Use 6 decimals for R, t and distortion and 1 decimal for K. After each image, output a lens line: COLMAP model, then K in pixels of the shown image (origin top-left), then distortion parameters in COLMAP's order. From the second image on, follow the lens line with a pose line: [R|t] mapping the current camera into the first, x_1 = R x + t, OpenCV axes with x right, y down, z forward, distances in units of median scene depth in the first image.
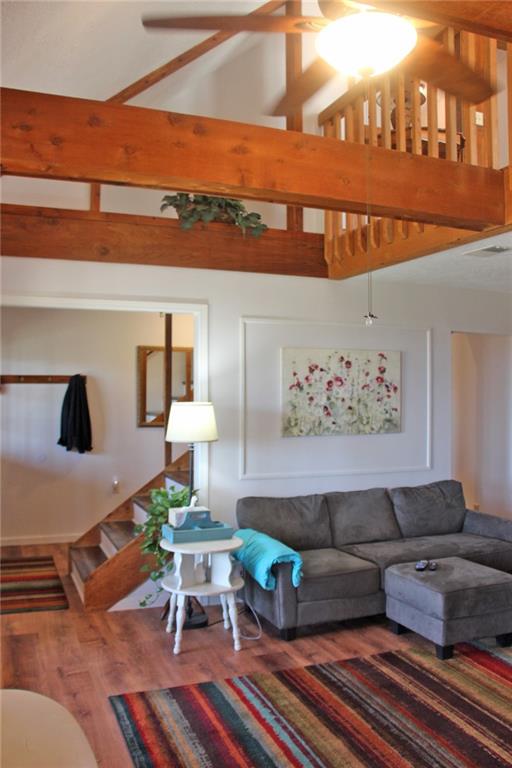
lens RADIAL K [[632.7, 0, 258.3], [0, 632.7, 406.2], [0, 0, 1]] dist [-0.087607, 0.111969]
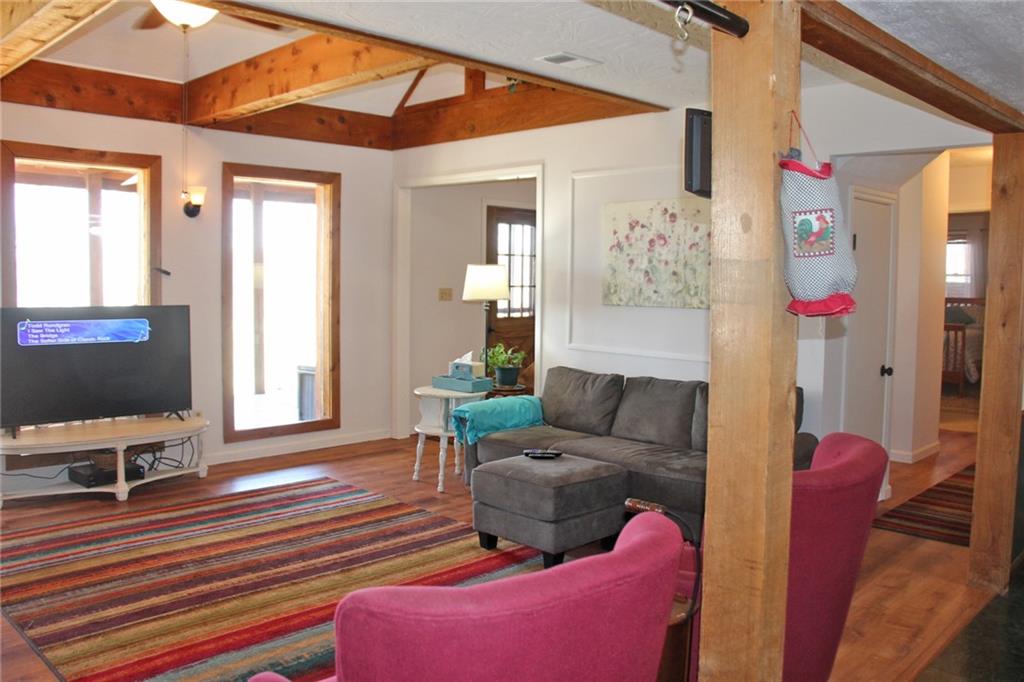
lens RADIAL K [[861.3, 0, 512.0], [0, 861.3, 341.0], [0, 0, 1]] dist [-0.172429, 0.128178]
pose [[0.394965, 0.084887, -0.914766, 1.069980], [-0.010481, 0.996074, 0.087906, -0.005001], [0.918636, -0.025133, 0.394304, 0.409784]]
